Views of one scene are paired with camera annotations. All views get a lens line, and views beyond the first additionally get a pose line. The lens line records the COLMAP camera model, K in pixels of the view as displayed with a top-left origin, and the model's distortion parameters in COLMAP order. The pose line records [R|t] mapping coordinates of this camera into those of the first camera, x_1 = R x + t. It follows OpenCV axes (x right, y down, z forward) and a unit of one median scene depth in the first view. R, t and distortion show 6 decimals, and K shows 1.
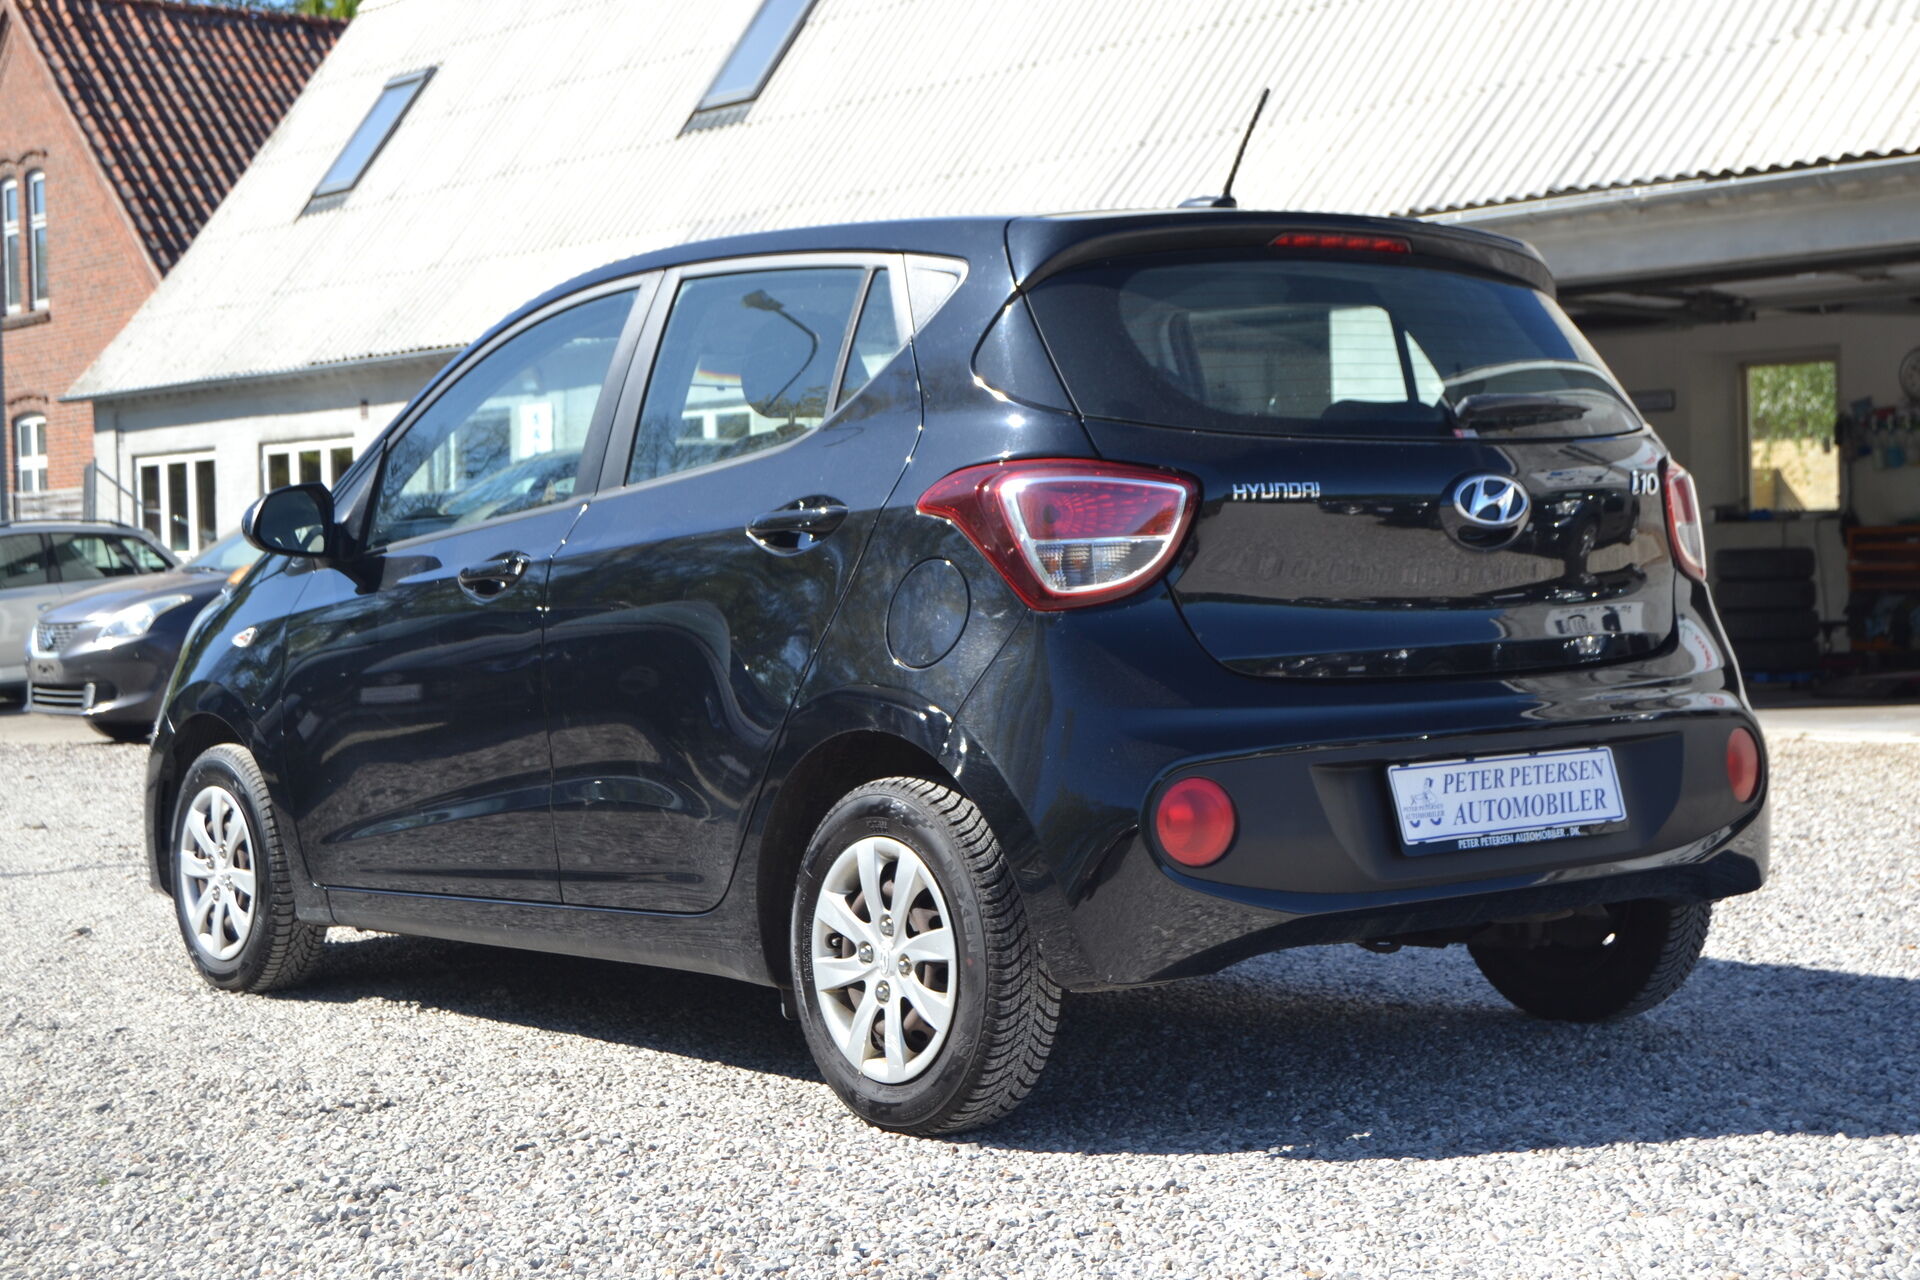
lens RADIAL K [[3039.6, 0, 960.0], [0, 3039.6, 640.0], [0, 0, 1]] dist [-0.056074, -0.212815]
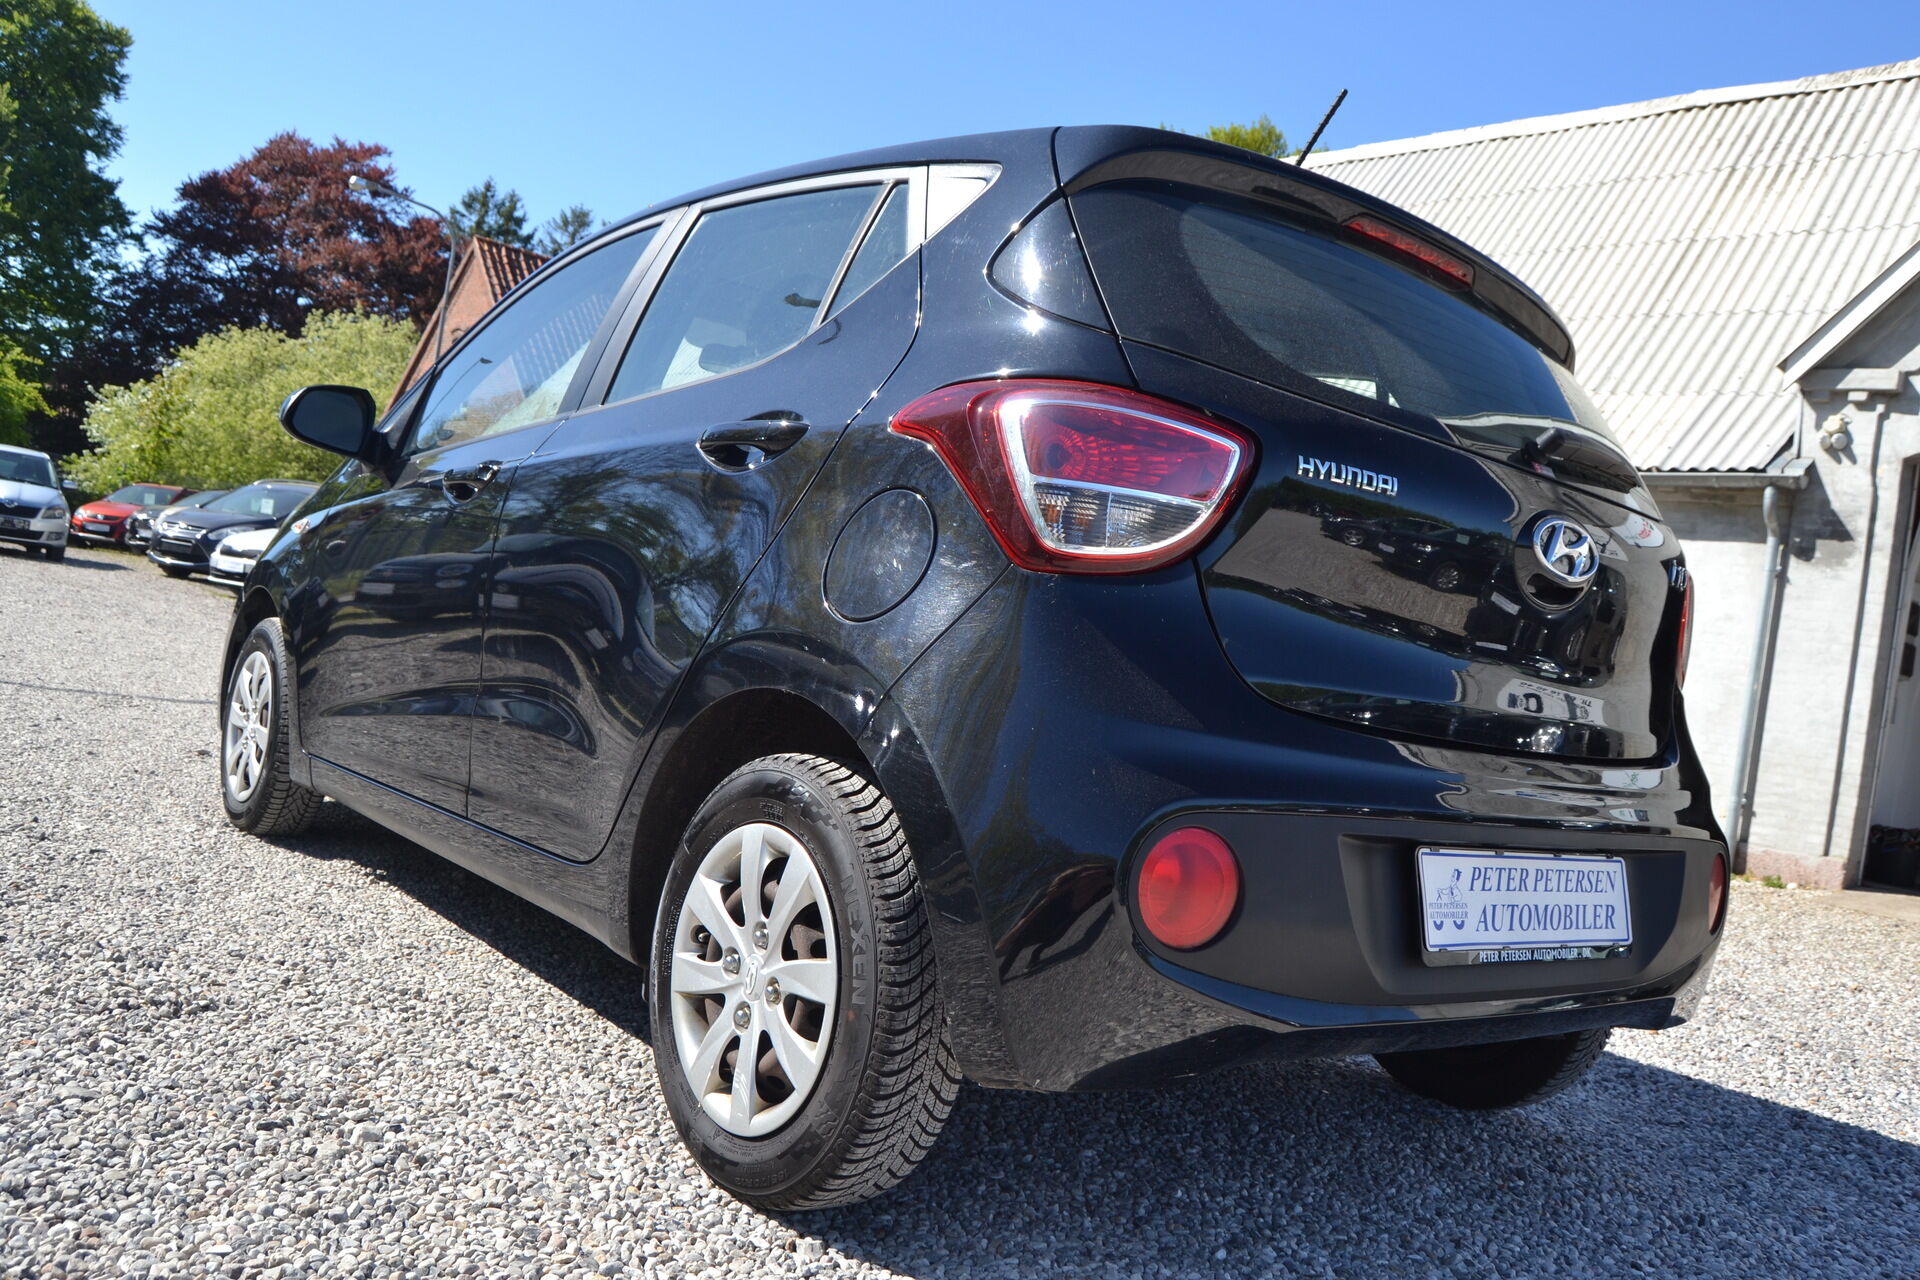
lens RADIAL K [[1539.6, 0, 960.0], [0, 1539.6, 640.0], [0, 0, 1]] dist [-0.091544, 0.000645]
pose [[0.984357, 0.174923, 0.021076, 0.005120], [-0.174291, 0.984273, -0.028805, 0.019906], [-0.025784, 0.024681, 0.999363, 0.589249]]
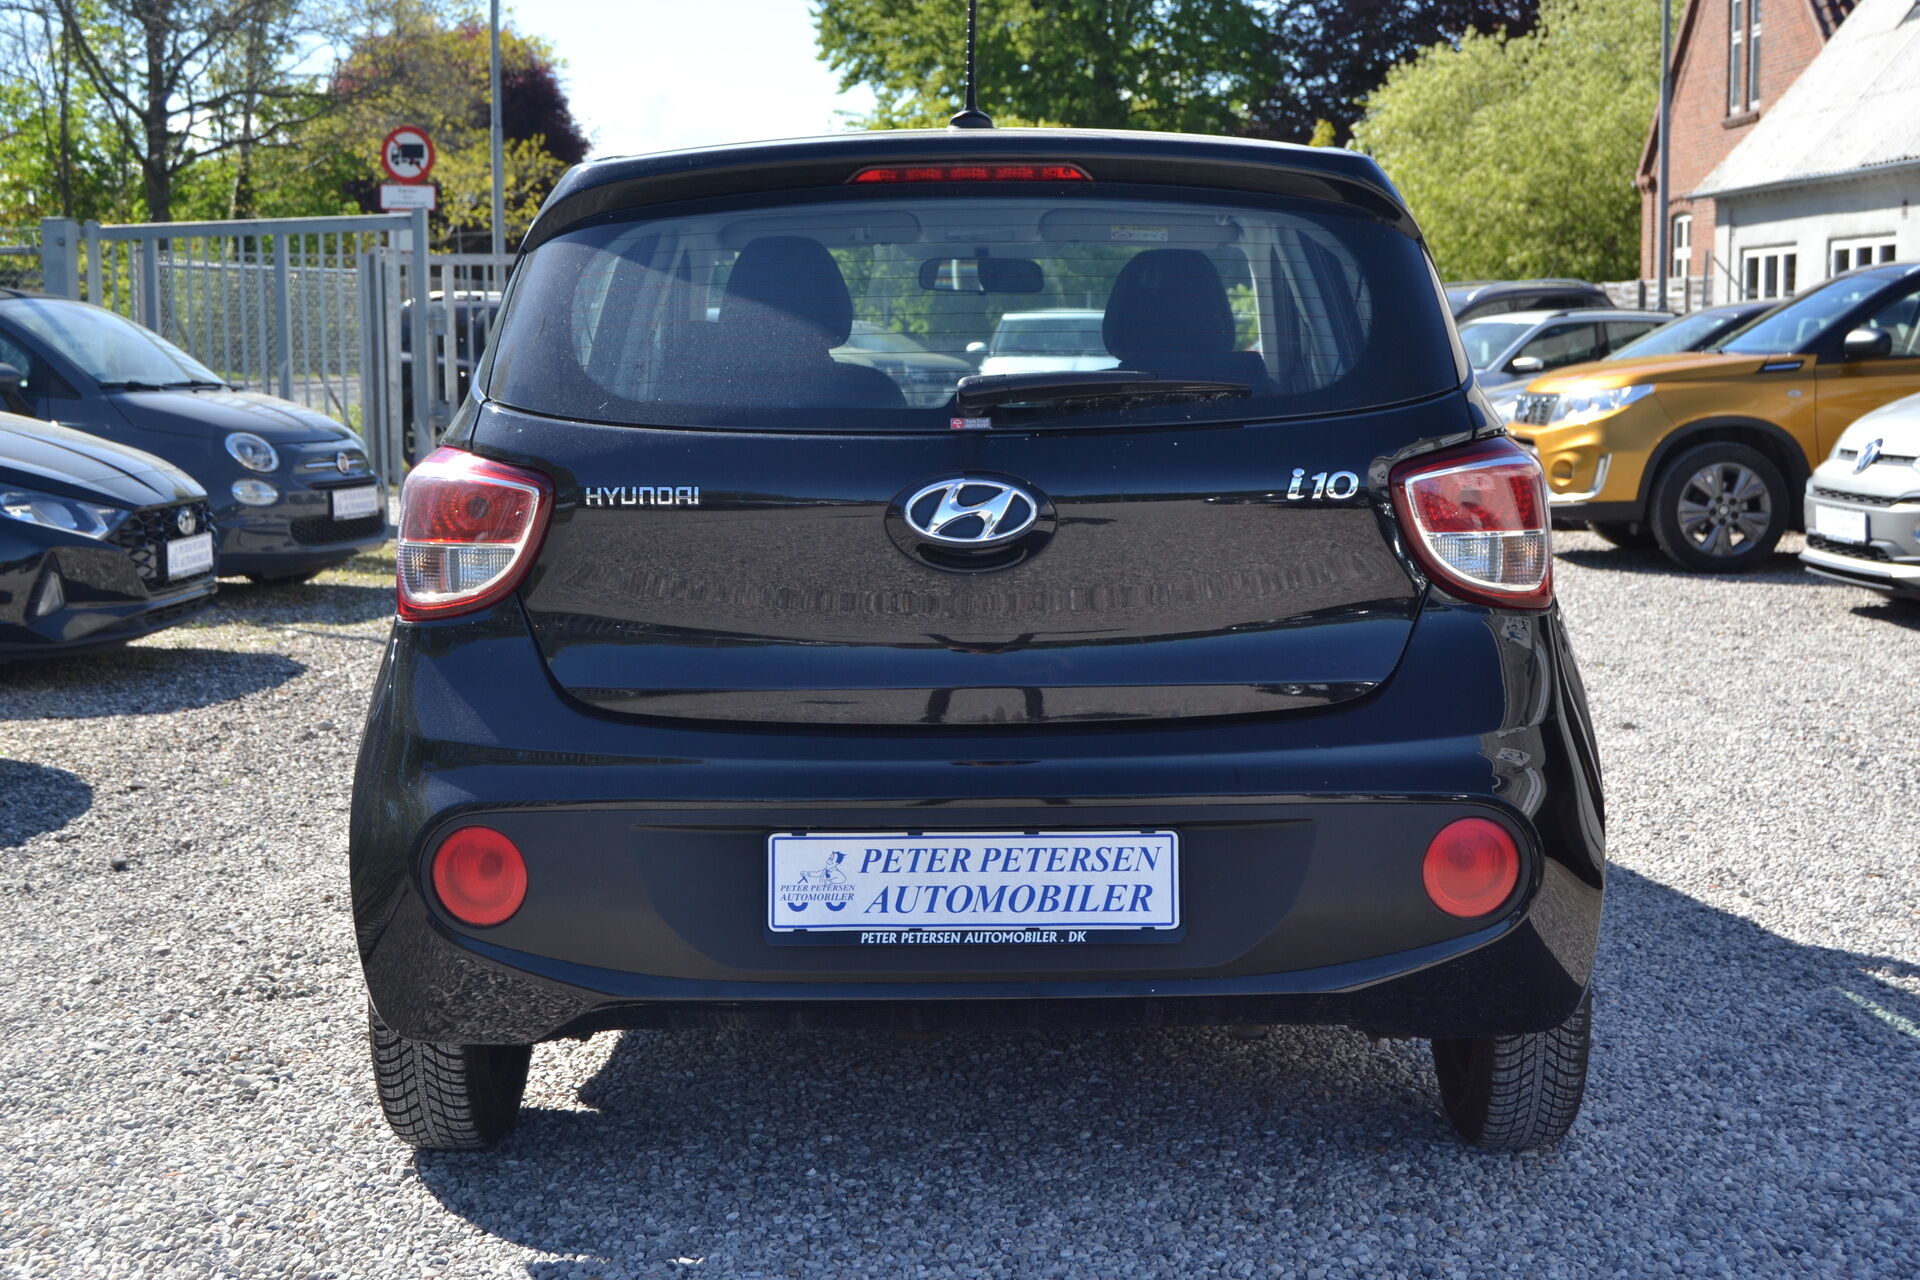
lens RADIAL K [[2564.9, 0, 960.0], [0, 2564.9, 640.0], [0, 0, 1]] dist [-0.029213, -0.006028]
pose [[0.784851, 0.091206, -0.612936, 0.589253], [-0.028897, 0.993420, 0.110820, -0.087302], [0.619010, -0.069265, 0.782322, 0.477500]]
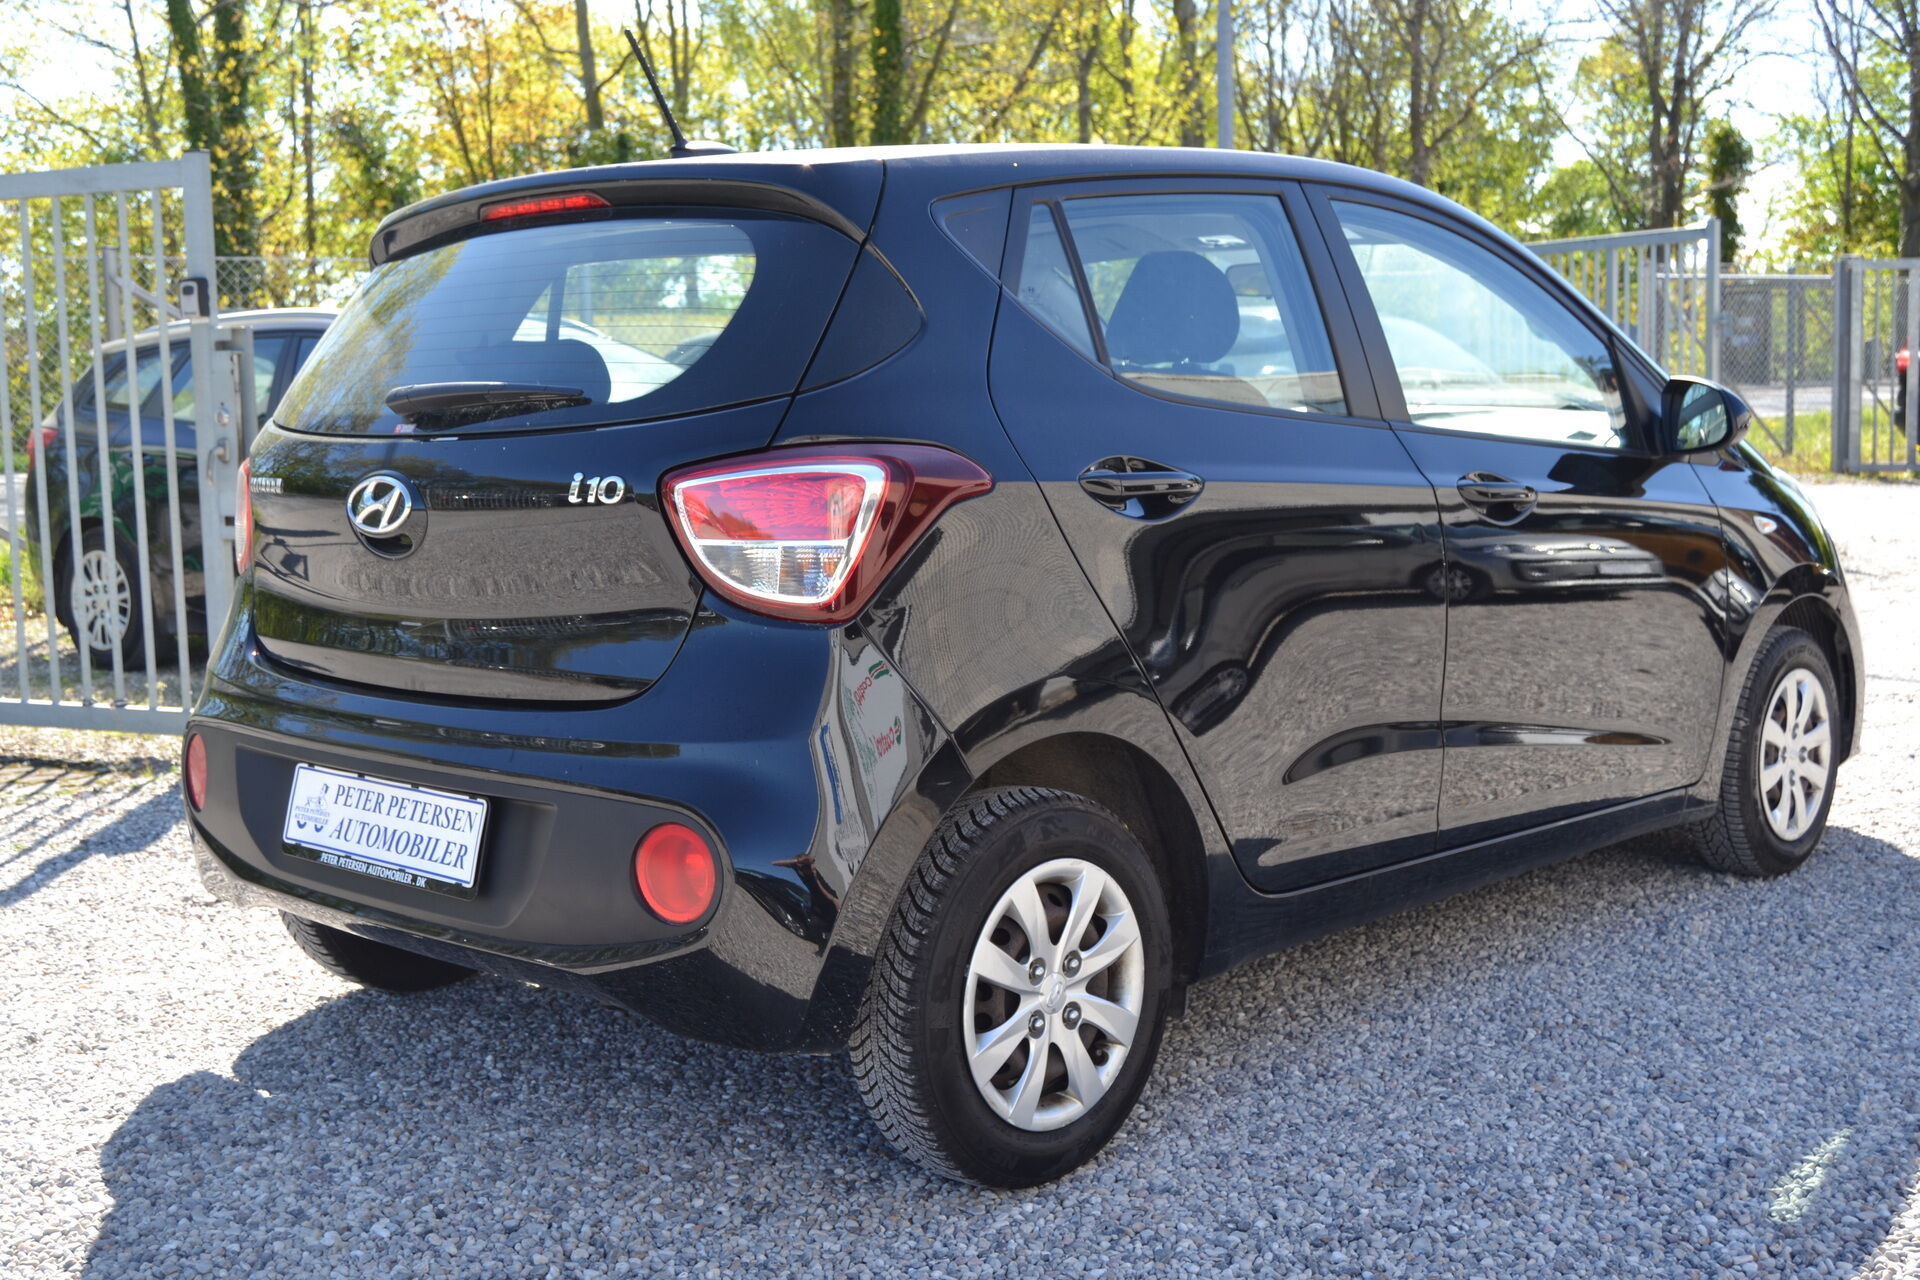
lens RADIAL K [[2190.6, 0, 960.0], [0, 2190.6, 640.0], [0, 0, 1]] dist [-0.003734, -0.002521]
pose [[0.147580, 0.142732, -0.978697, 0.861352], [-0.000296, 0.989539, 0.144268, -0.101947], [0.989050, -0.021002, 0.146078, 1.084643]]
